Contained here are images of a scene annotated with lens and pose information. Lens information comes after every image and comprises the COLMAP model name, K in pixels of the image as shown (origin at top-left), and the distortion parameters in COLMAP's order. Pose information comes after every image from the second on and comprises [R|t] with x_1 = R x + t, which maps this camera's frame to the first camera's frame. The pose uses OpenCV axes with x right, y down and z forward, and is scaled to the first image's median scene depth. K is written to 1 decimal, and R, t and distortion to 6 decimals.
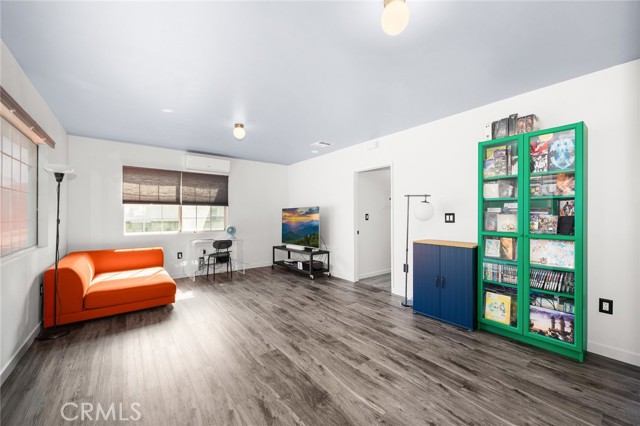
lens RADIAL K [[261.8, 0, 322.0], [0, 261.8, 212.8], [0, 0, 1]] dist [-0.000371, 0.000051]
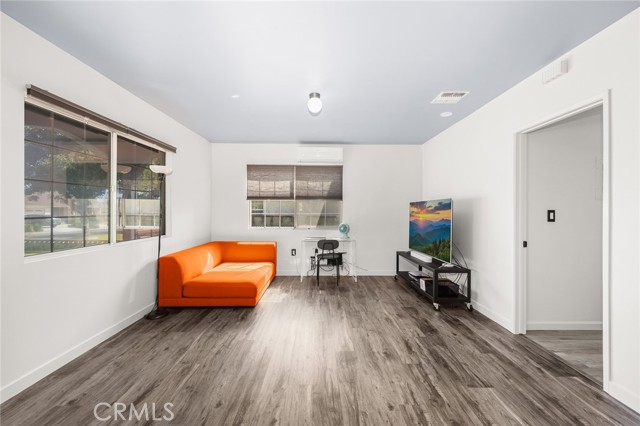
lens RADIAL K [[264.0, 0, 318.8], [0, 264.0, 209.1], [0, 0, 1]] dist [-0.000208, 0.000146]
pose [[0.788897, 0.001017, -0.614524, 0.130804], [0.001506, 0.999992, 0.003588, 0.000238], [0.614523, -0.003756, 0.788890, 0.291907]]
